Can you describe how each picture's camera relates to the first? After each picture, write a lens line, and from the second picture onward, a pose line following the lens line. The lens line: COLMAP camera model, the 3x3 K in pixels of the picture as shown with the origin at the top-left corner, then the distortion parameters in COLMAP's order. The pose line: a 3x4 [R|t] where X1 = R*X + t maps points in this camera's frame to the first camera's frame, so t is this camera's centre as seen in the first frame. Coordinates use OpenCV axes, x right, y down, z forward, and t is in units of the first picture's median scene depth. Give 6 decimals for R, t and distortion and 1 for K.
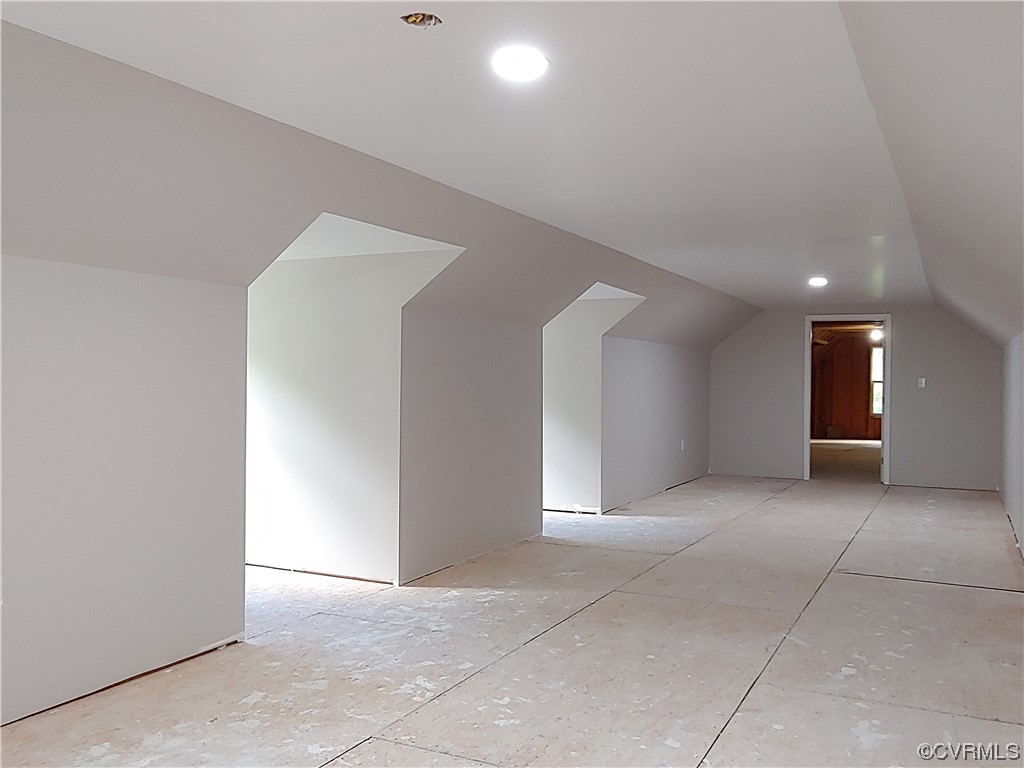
lens RADIAL K [[887.7, 0, 532.5], [0, 887.7, 380.8], [0, 0, 1]] dist [-0.029895, 0.028045]
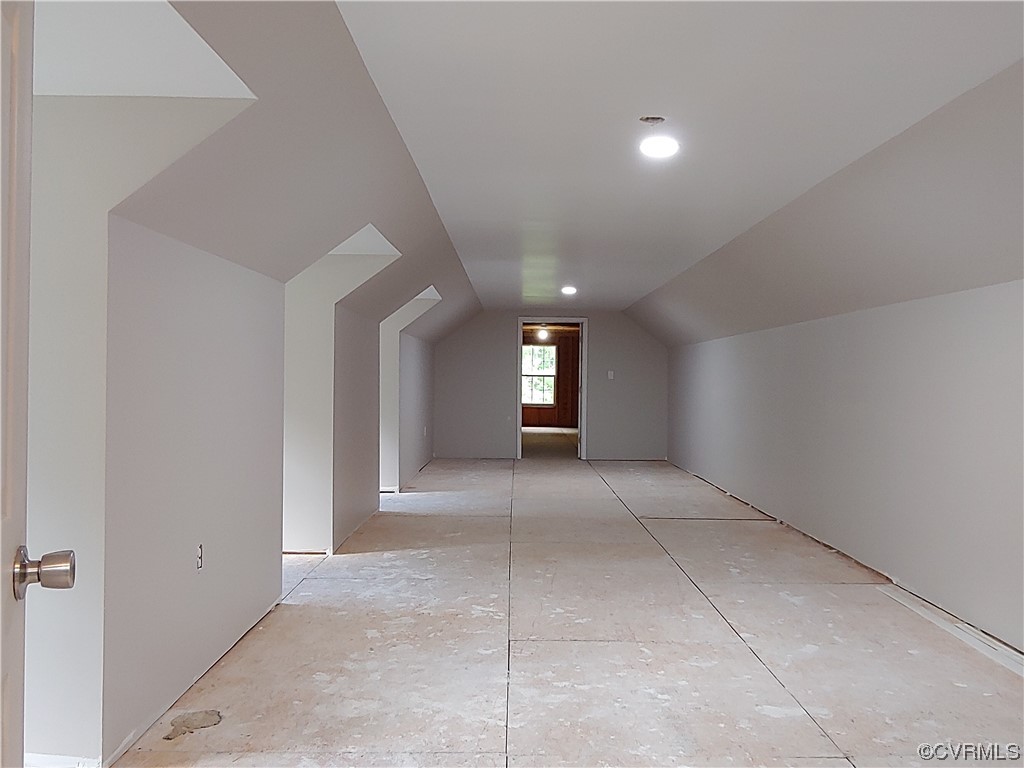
lens RADIAL K [[887.7, 0, 532.5], [0, 887.7, 380.8], [0, 0, 1]] dist [-0.029895, 0.028045]
pose [[0.893083, -0.002312, 0.449887, -0.559777], [0.000163, 0.999988, 0.004814, 0.011487], [-0.449893, -0.004226, 0.893073, -0.134416]]
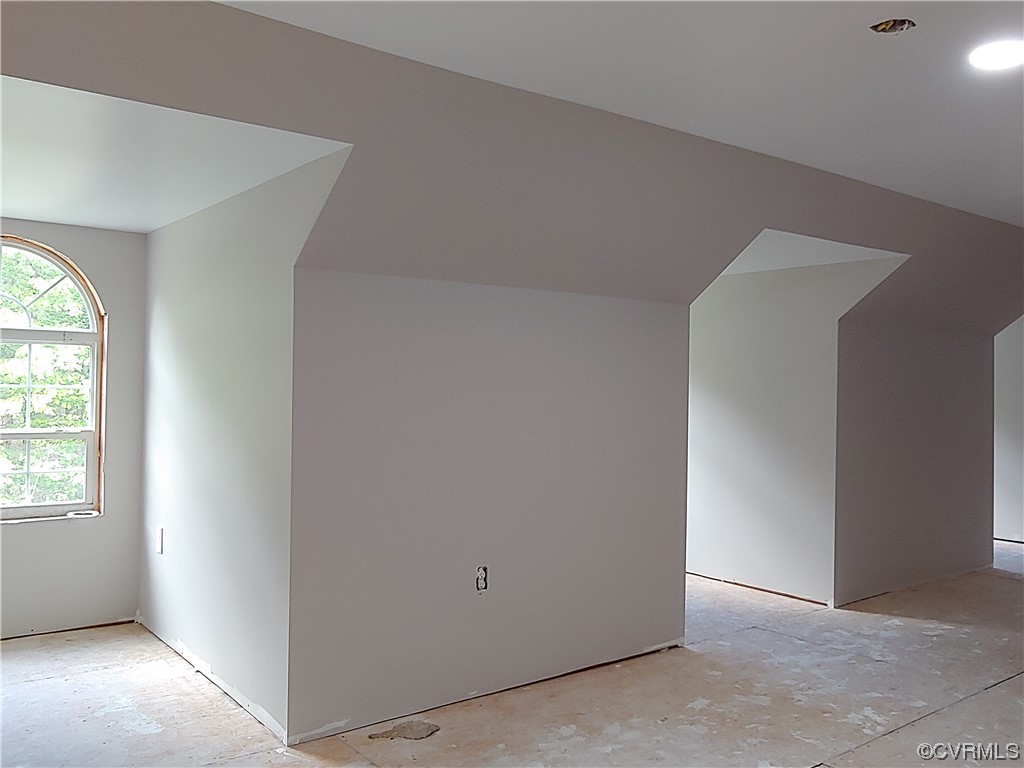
lens RADIAL K [[887.7, 0, 532.5], [0, 887.7, 380.8], [0, 0, 1]] dist [-0.029895, 0.028045]
pose [[0.899527, 0.001755, -0.436861, -0.034096], [-0.006153, 0.999944, -0.008653, -0.007403], [0.436821, 0.010472, 0.899488, -0.016463]]
